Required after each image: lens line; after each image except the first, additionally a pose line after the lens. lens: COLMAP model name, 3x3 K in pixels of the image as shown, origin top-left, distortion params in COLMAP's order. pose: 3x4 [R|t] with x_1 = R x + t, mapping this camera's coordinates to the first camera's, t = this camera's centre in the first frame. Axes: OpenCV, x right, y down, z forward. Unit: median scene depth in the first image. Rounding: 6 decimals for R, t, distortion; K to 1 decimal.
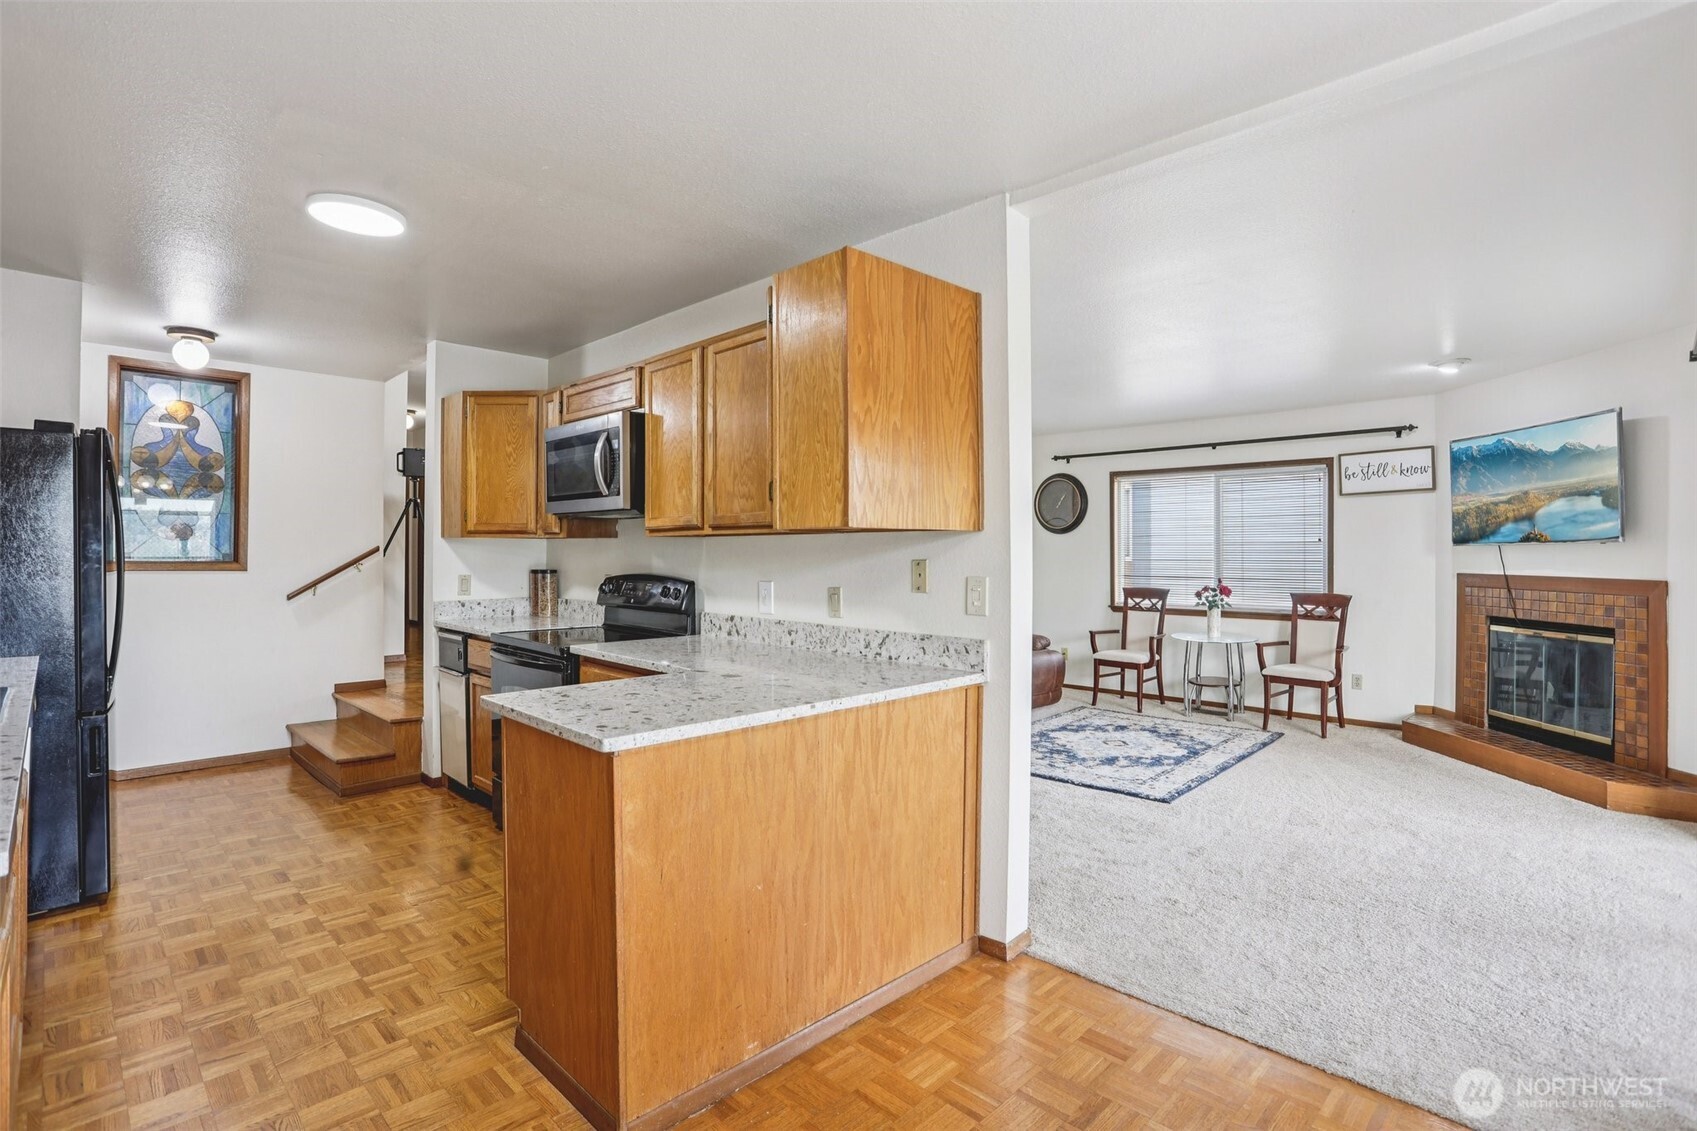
lens RADIAL K [[831.4, 0, 847.3], [0, 831.4, 550.6], [0, 0, 1]] dist [-0.027873, 0.003213]
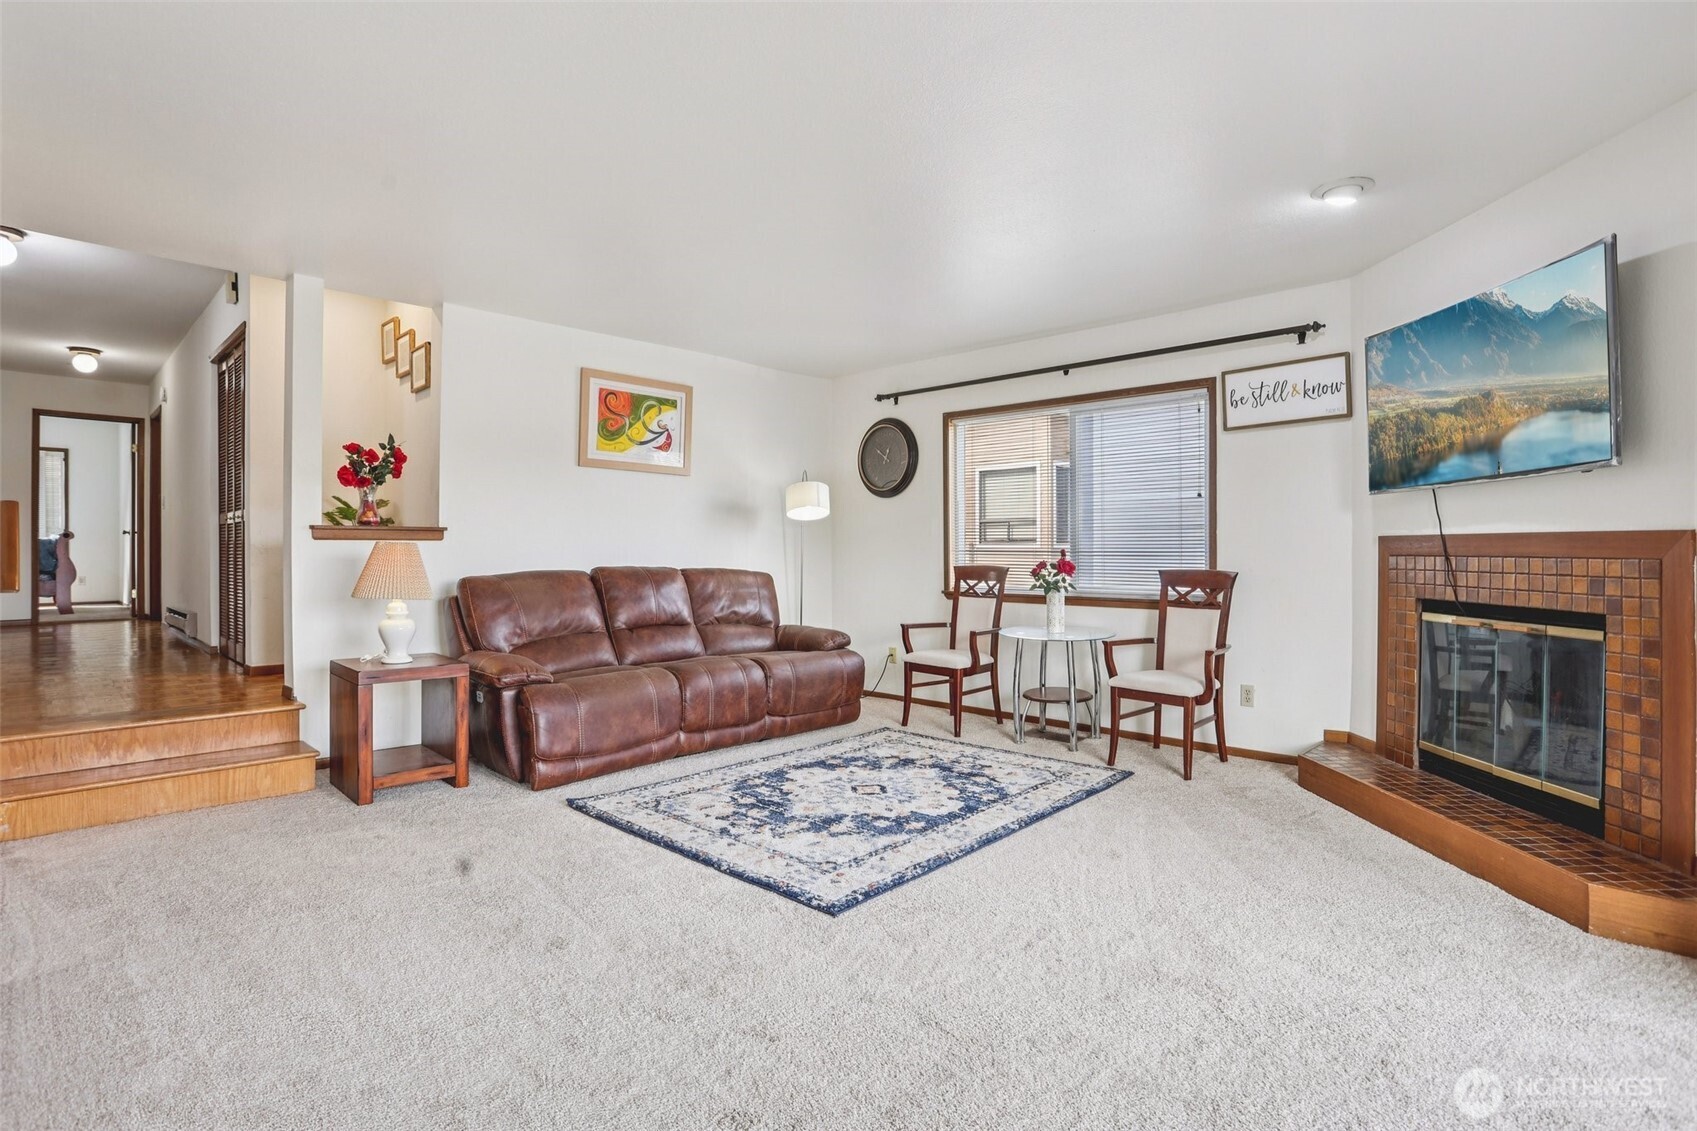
lens RADIAL K [[843.0, 0, 857.3], [0, 843.0, 550.0], [0, 0, 1]] dist [-0.032658, 0.004060]
pose [[0.999964, -0.001147, 0.008377, 0.298522], [0.001129, 0.999997, 0.002128, 0.035548], [-0.008380, -0.002119, 0.999963, 0.307111]]
